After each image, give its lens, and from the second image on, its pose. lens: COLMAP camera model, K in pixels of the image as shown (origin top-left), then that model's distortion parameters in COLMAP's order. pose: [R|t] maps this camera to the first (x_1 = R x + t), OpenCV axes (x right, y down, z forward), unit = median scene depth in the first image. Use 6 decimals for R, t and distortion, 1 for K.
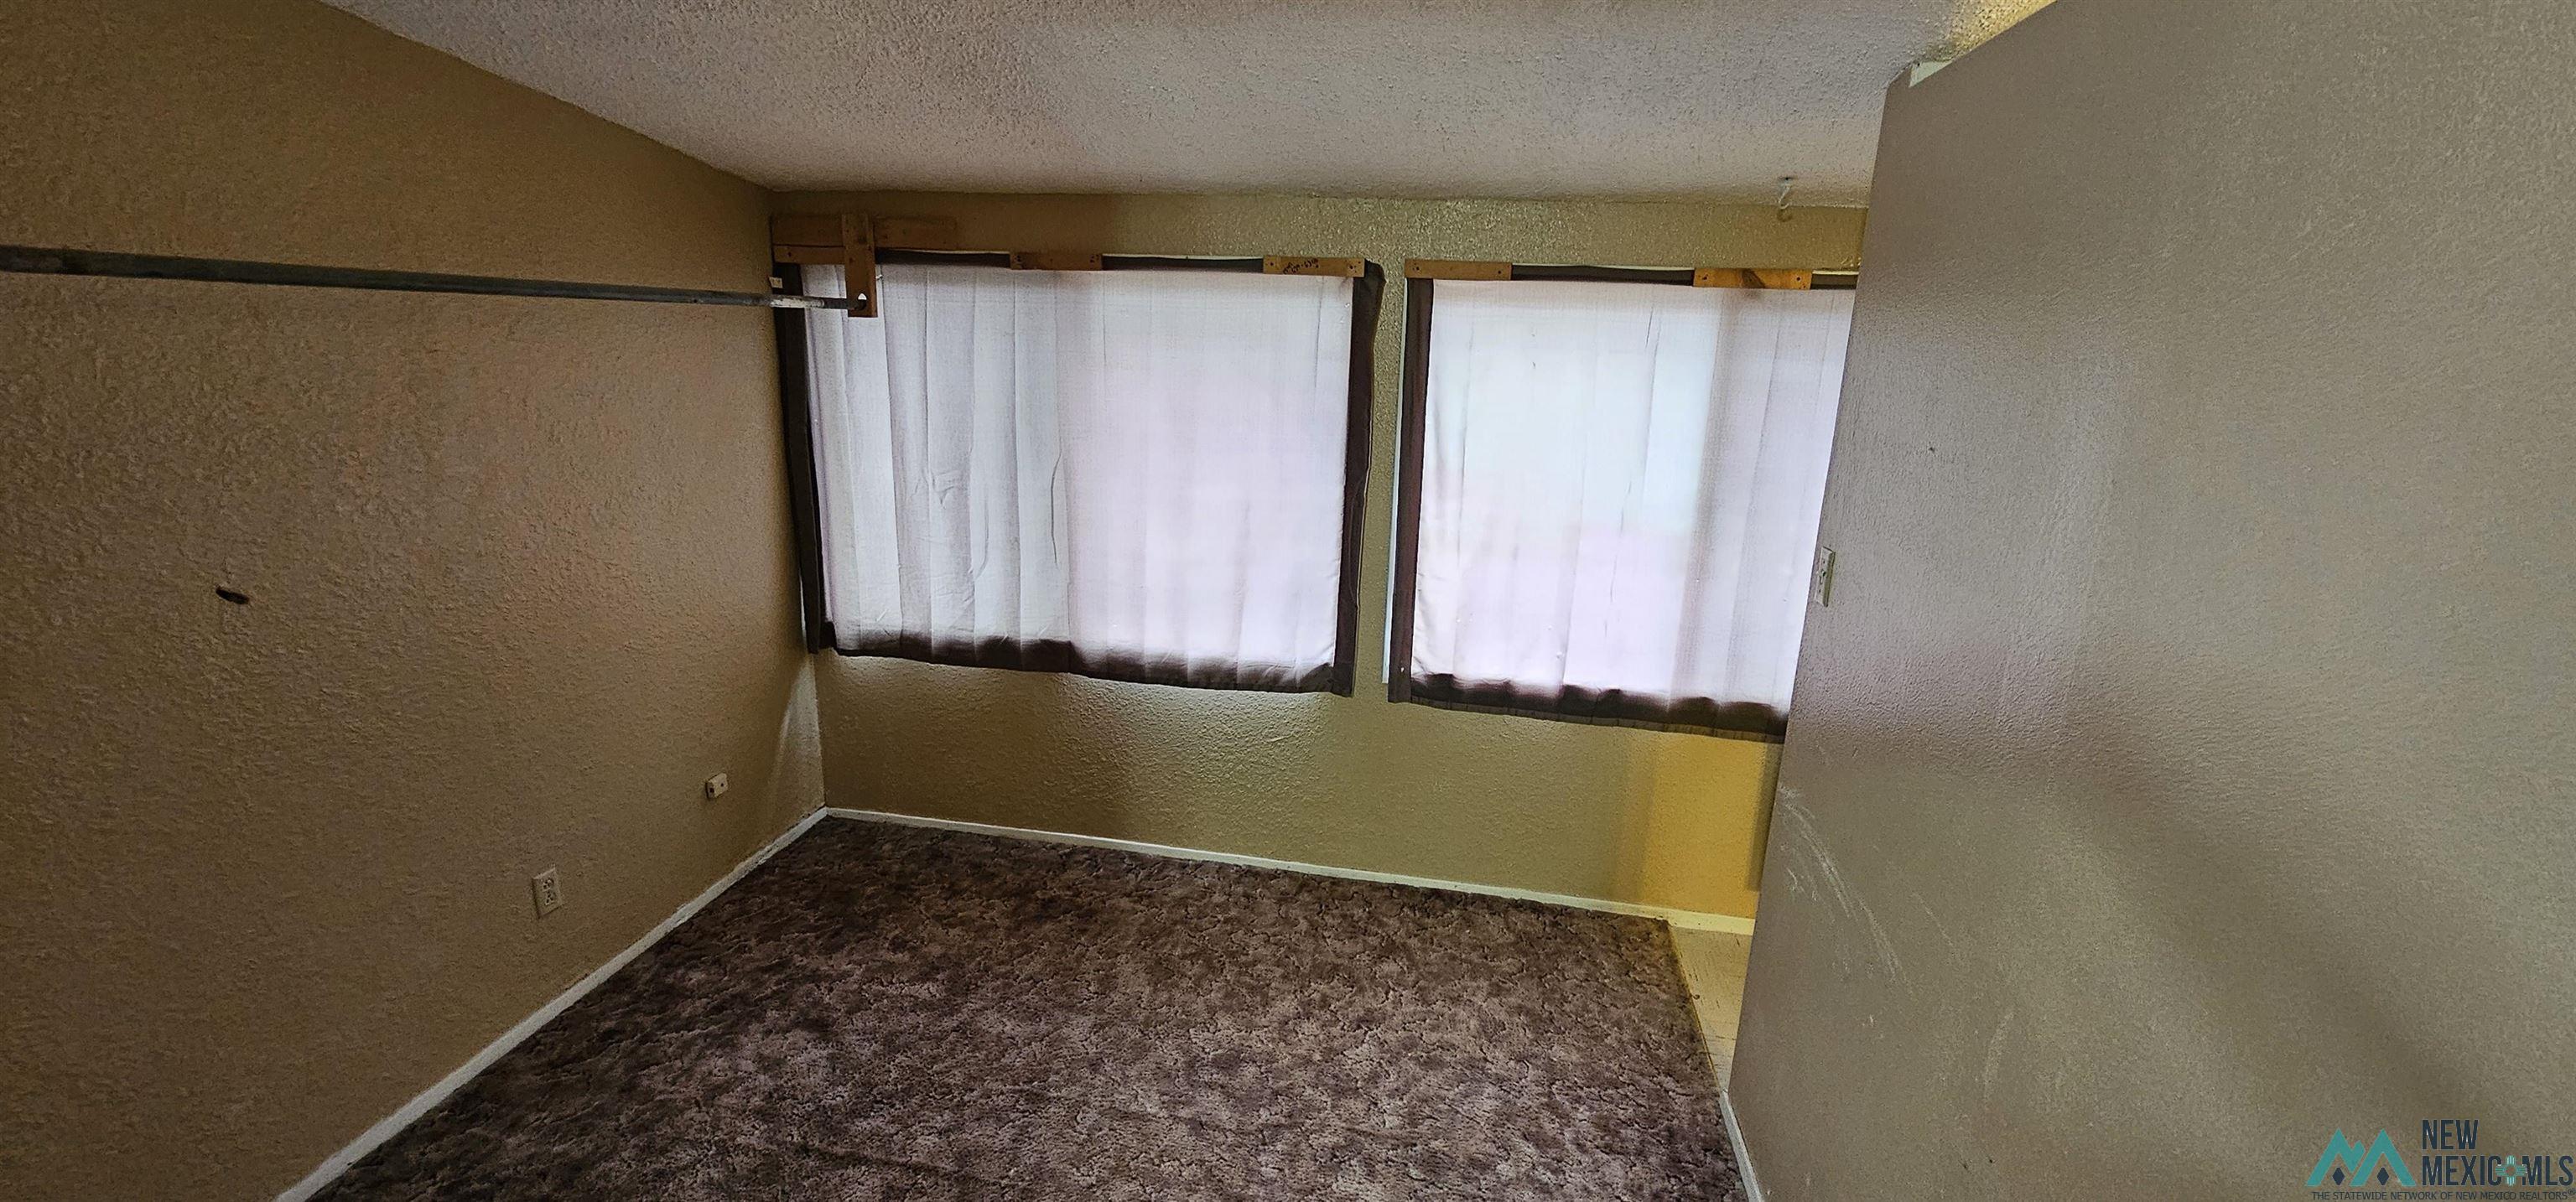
lens RADIAL K [[1046.2, 0, 1287.1], [0, 1046.2, 591.3], [0, 0, 1]] dist [-0.005249, -0.000227]
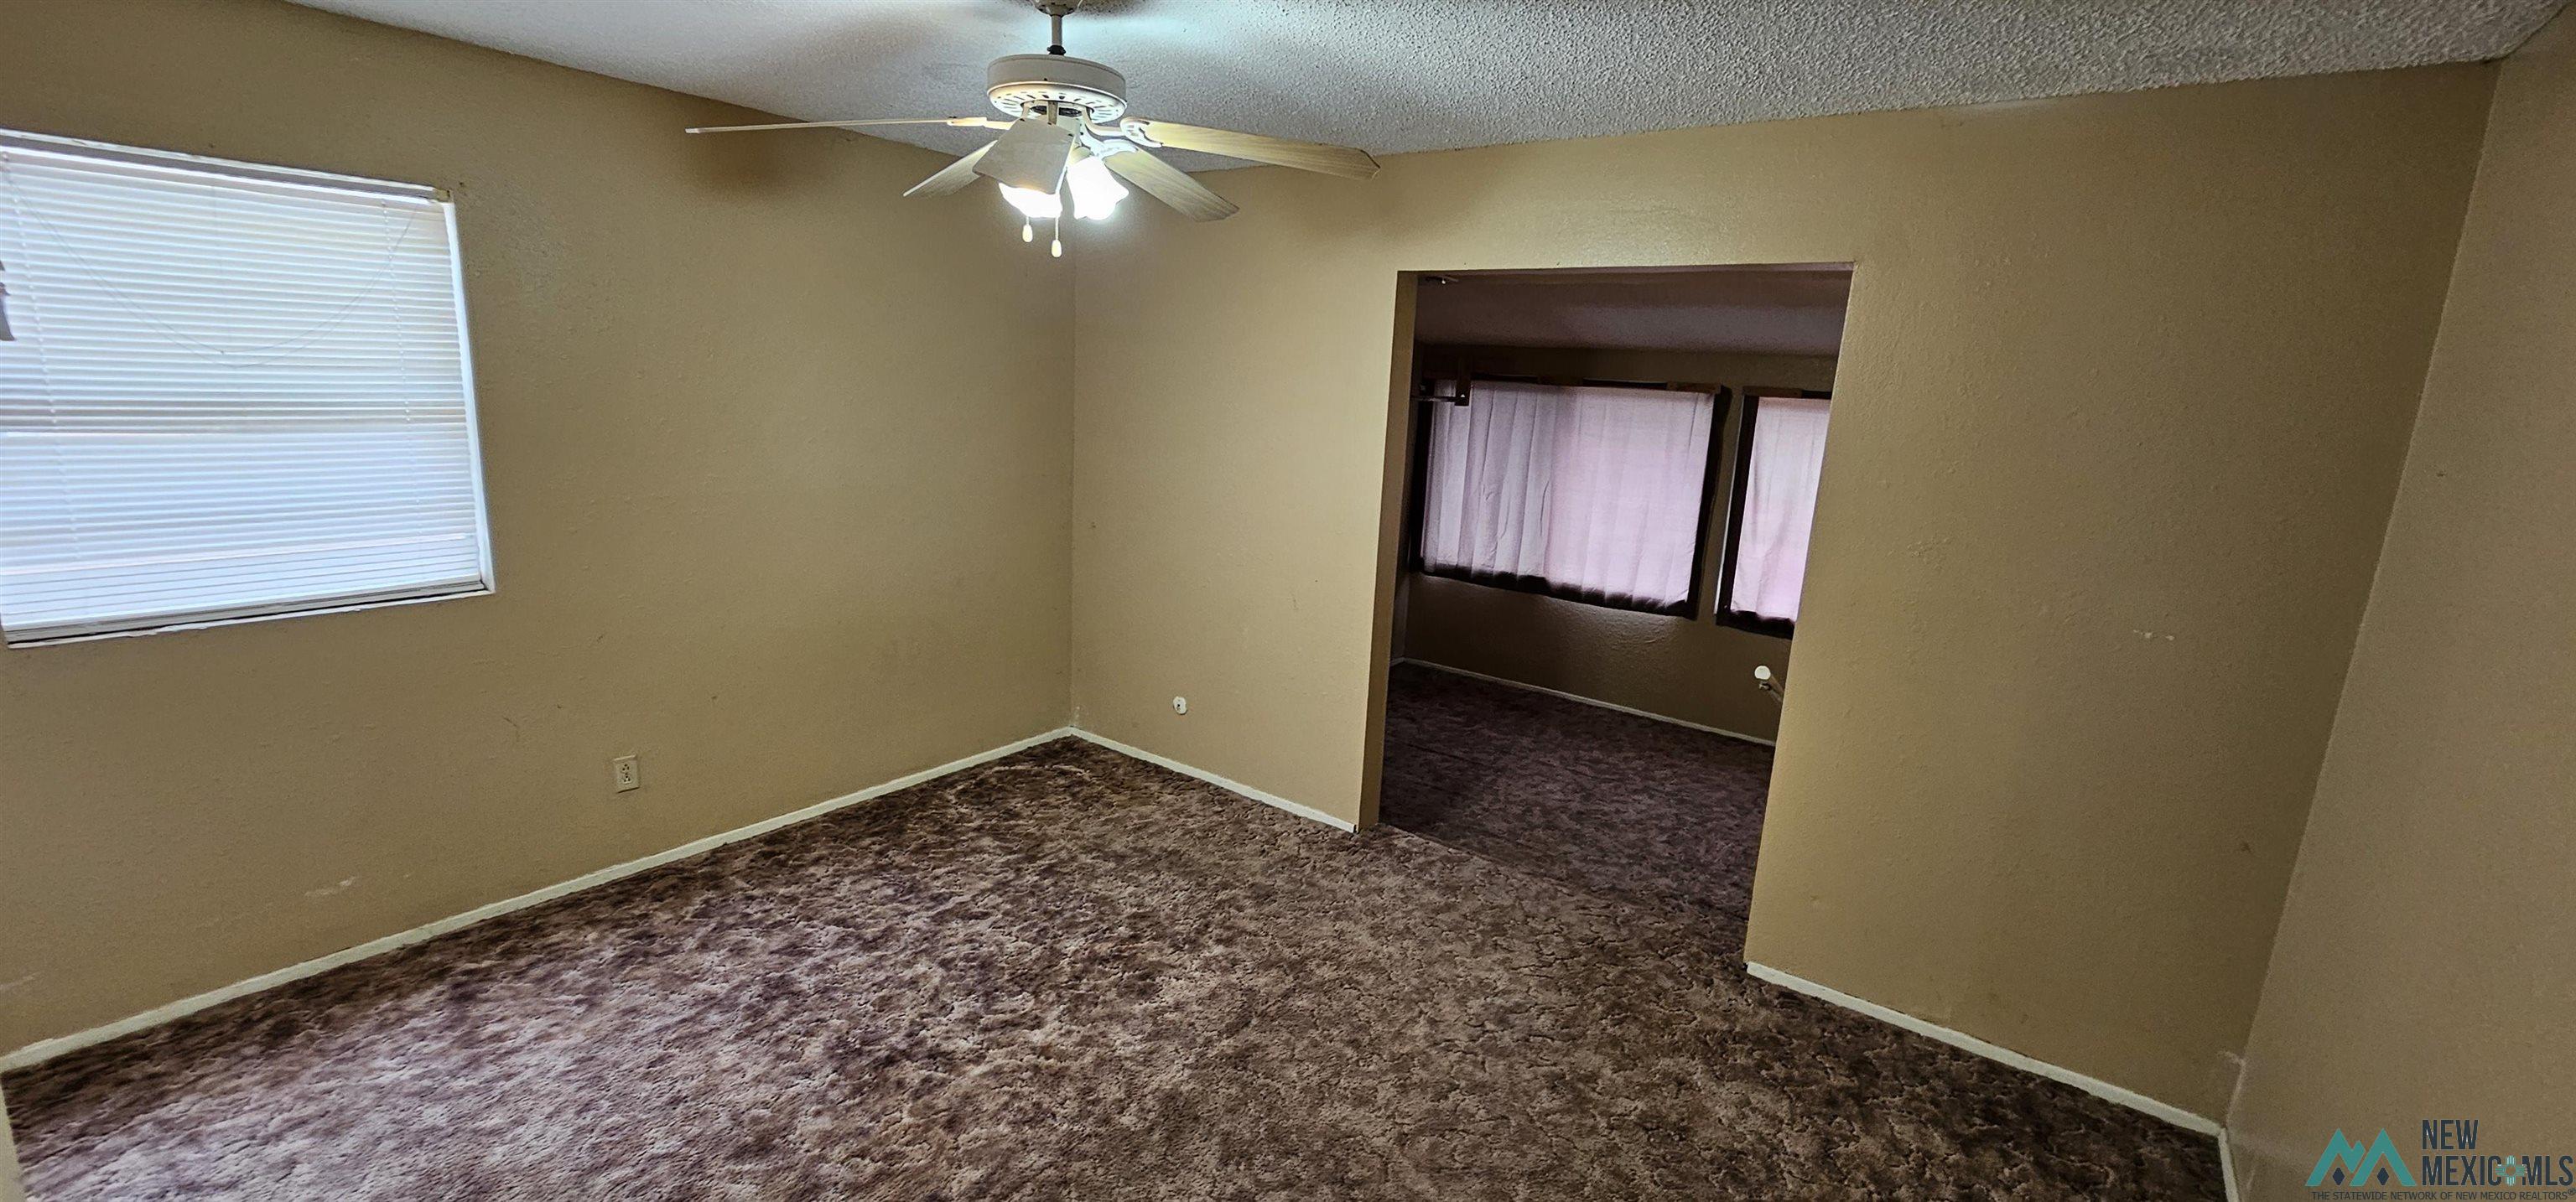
lens RADIAL K [[1046.2, 0, 1293.0], [0, 1046.2, 592.2], [0, 0, 1]] dist [-0.005249, -0.000227]
pose [[0.896575, 0.103710, -0.430578, 0.213627], [-0.131276, 0.990738, -0.034721, 0.209582], [0.422989, 0.087654, 0.901885, -0.939430]]
